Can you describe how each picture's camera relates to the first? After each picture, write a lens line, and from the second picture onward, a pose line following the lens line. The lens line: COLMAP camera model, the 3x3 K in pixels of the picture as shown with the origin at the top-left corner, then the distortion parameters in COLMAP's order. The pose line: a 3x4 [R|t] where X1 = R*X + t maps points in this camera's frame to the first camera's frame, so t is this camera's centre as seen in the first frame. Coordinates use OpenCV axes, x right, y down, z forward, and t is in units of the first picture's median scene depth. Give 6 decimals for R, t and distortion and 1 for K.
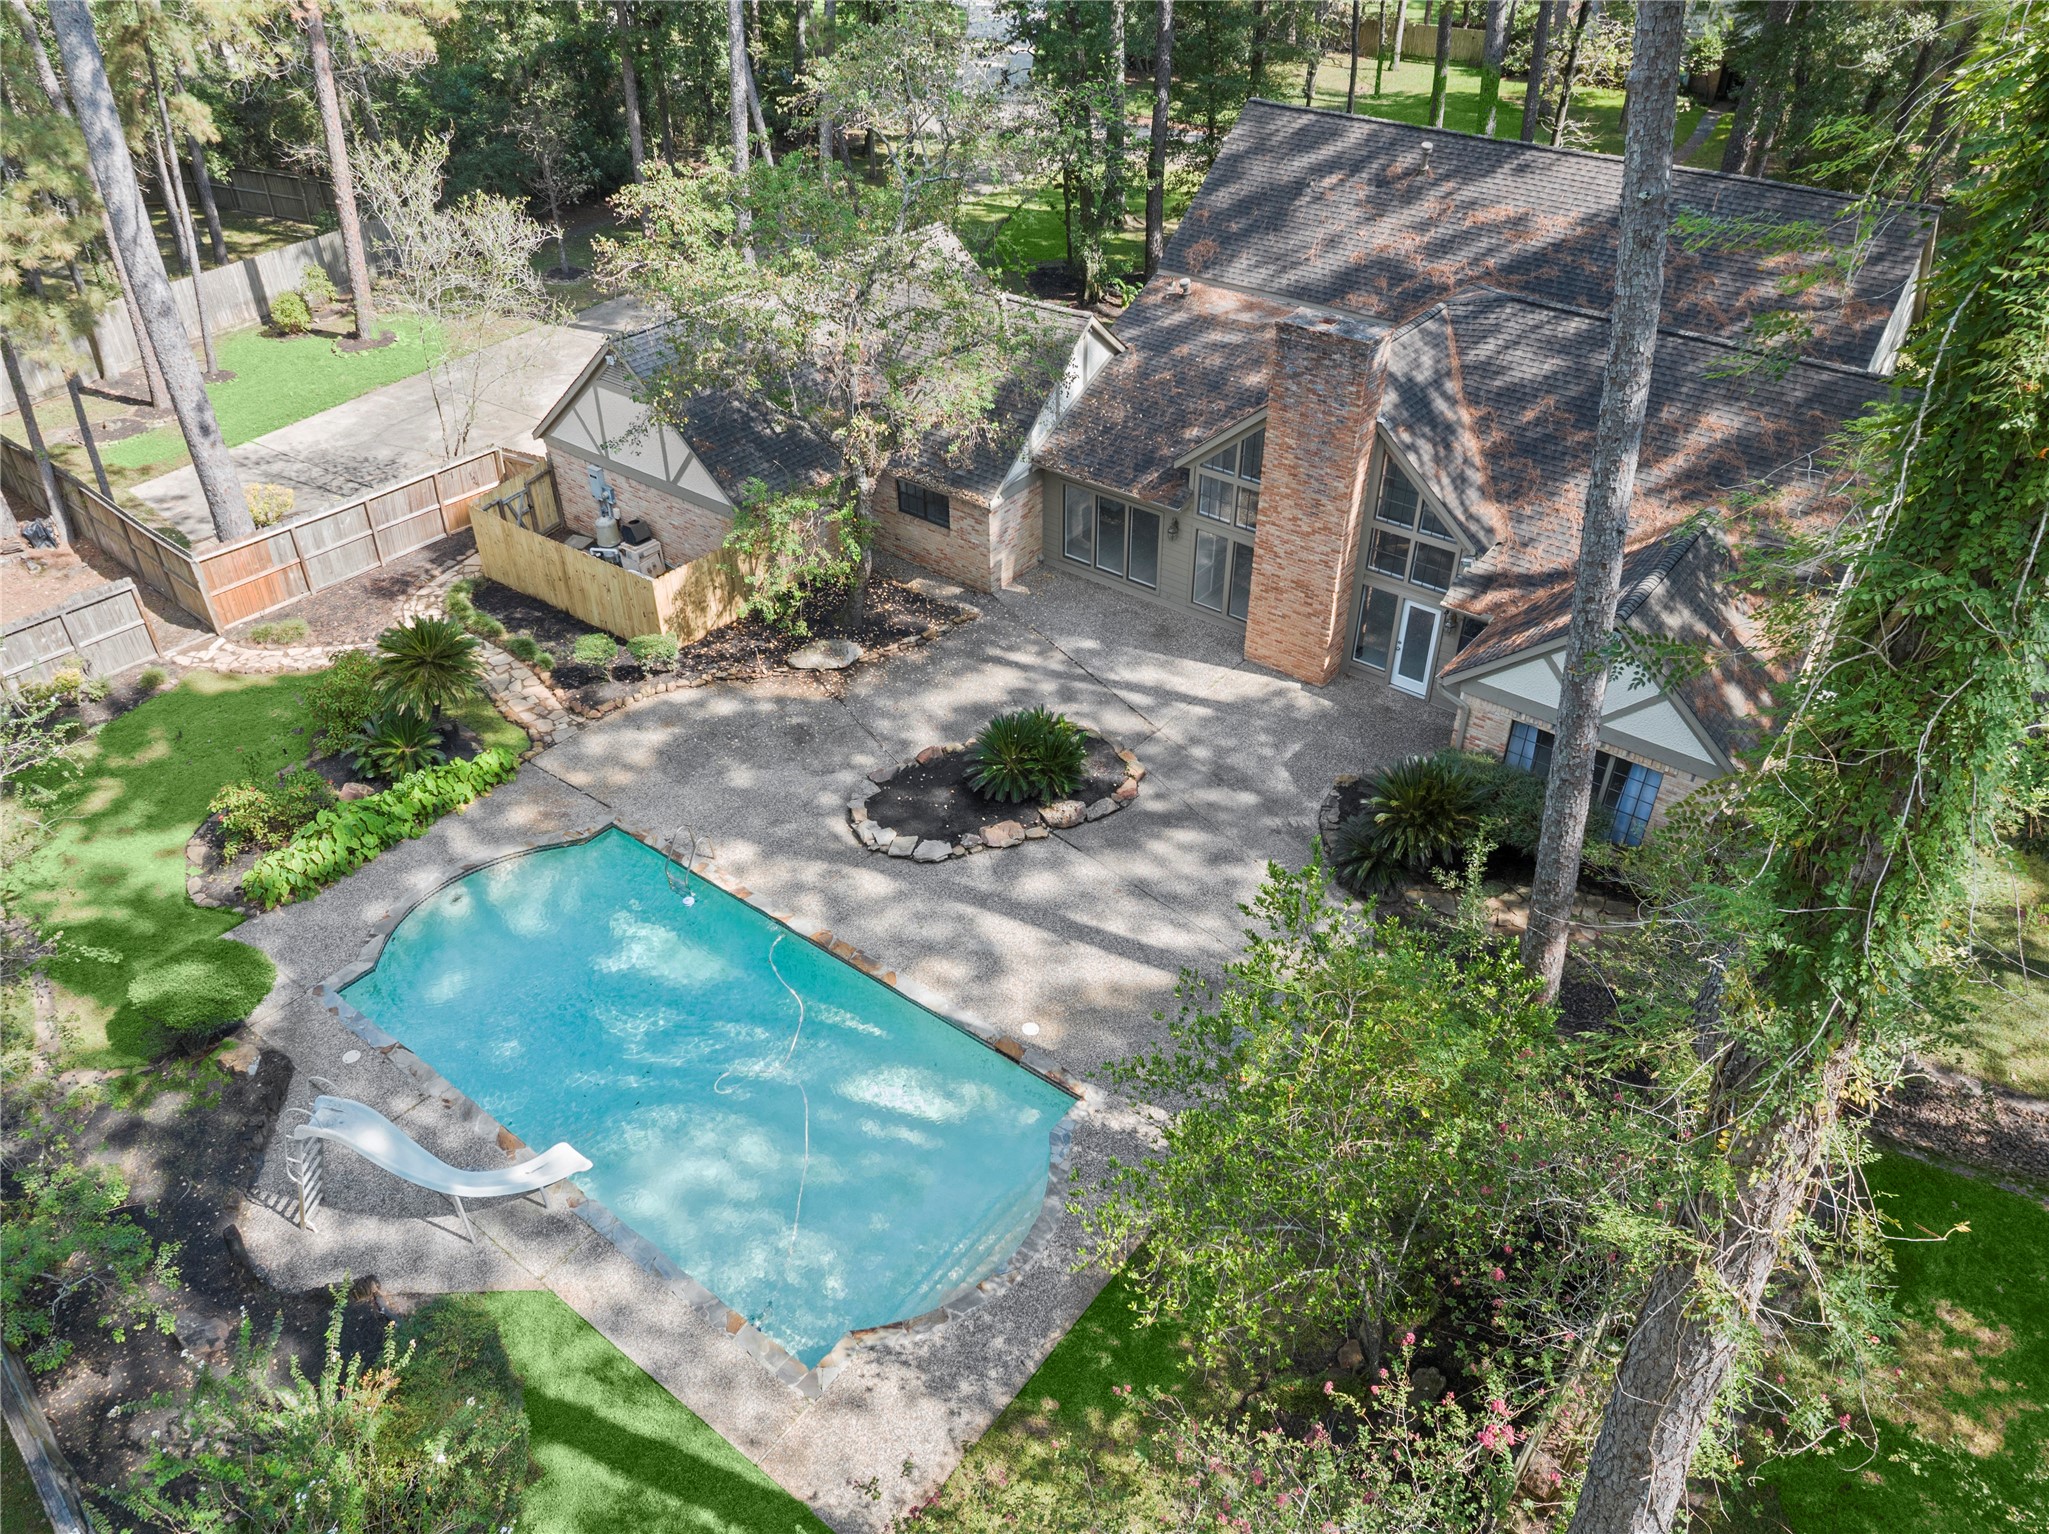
lens RADIAL K [[1432.8, 0, 1028.2], [0, 1432.8, 763.4], [0, 0, 1]] dist [-0.057706, 0.035945]
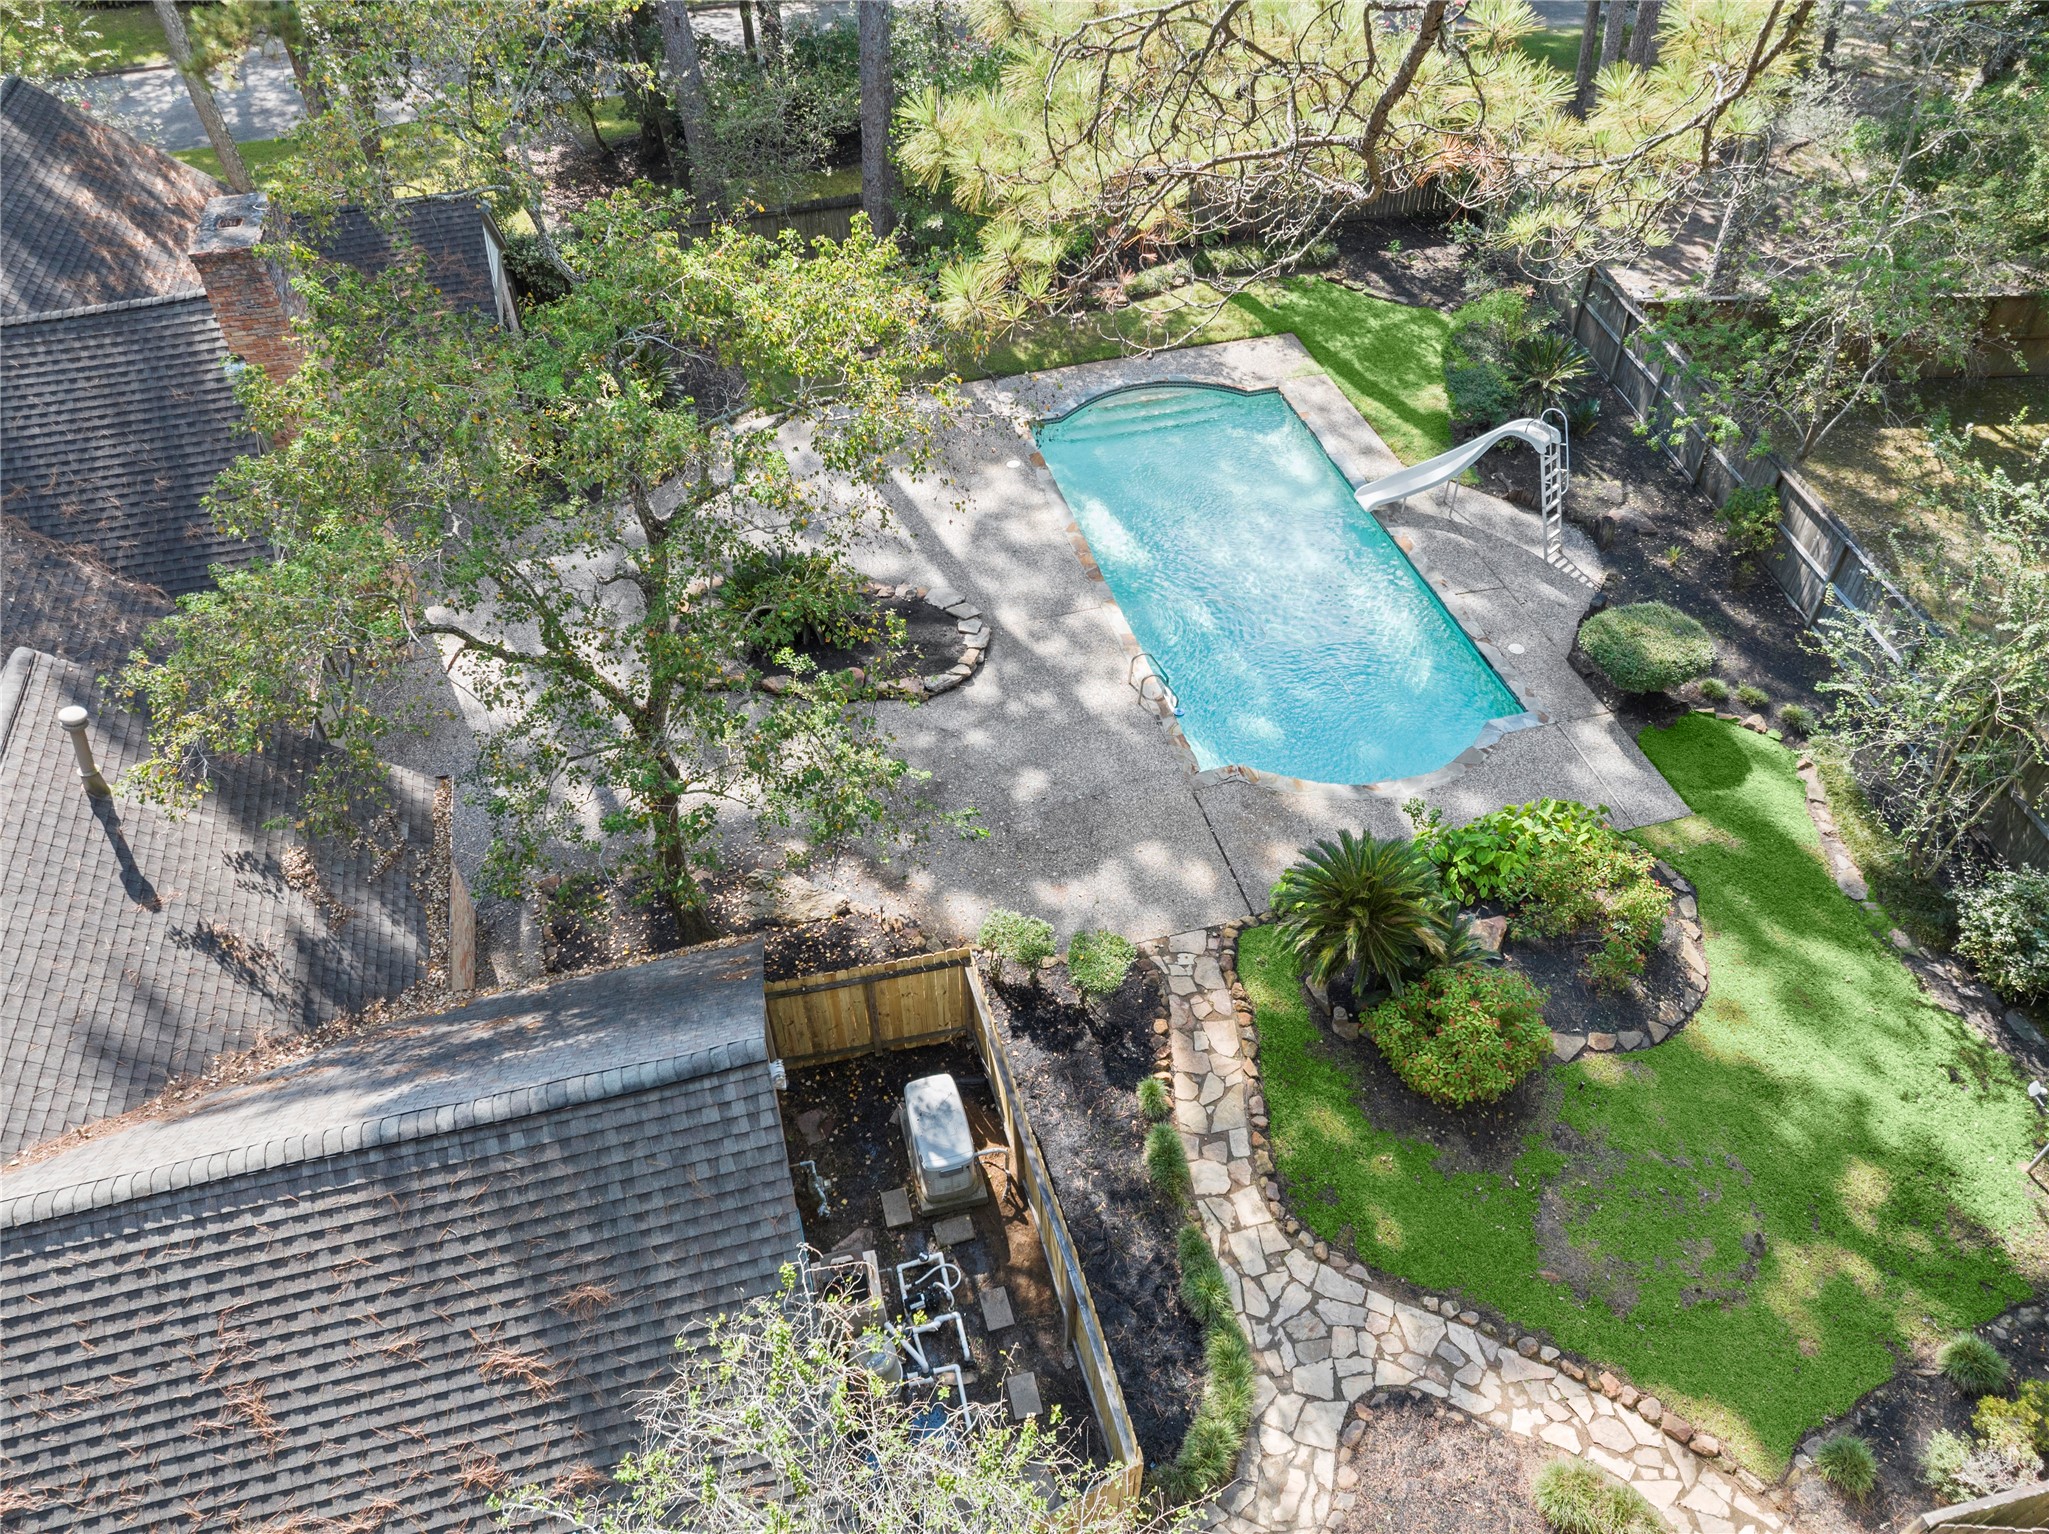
lens RADIAL K [[1432.8, 0, 1028.2], [0, 1432.8, 763.4], [0, 0, 1]] dist [-0.057706, 0.035945]
pose [[-0.791554, -0.416251, 0.447412, -0.537088], [0.372857, 0.251101, 0.893267, -0.684403], [-0.484168, 0.873890, -0.043558, 0.988720]]
